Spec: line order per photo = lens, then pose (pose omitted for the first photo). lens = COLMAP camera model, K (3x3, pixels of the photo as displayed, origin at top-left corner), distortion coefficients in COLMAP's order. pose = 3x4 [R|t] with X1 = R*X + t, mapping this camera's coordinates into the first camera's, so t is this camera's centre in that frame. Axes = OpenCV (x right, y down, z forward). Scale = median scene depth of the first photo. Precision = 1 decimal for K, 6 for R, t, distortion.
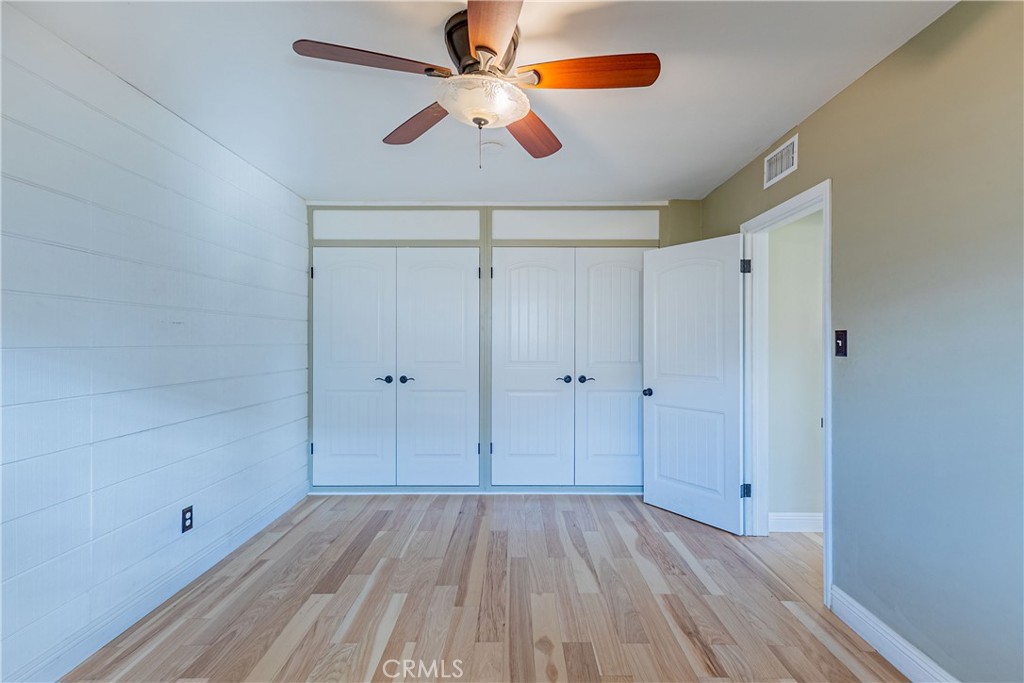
lens RADIAL K [[475.6, 0, 512.0], [0, 475.6, 338.9], [0, 0, 1]] dist [-0.002260, -0.000211]
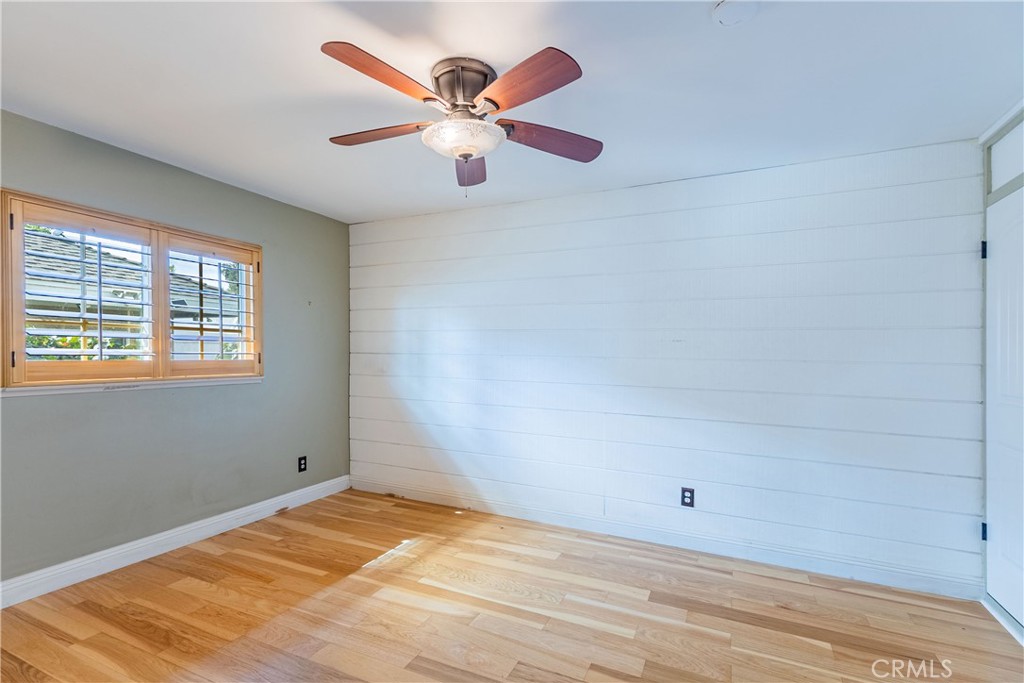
lens RADIAL K [[475.6, 0, 513.9], [0, 475.6, 349.6], [0, 0, 1]] dist [-0.002260, -0.000211]
pose [[-0.420236, -0.015715, -0.907279, 0.615002], [-0.017713, 0.999802, -0.009113, 0.015230], [0.907242, 0.012241, -0.420431, 1.061247]]
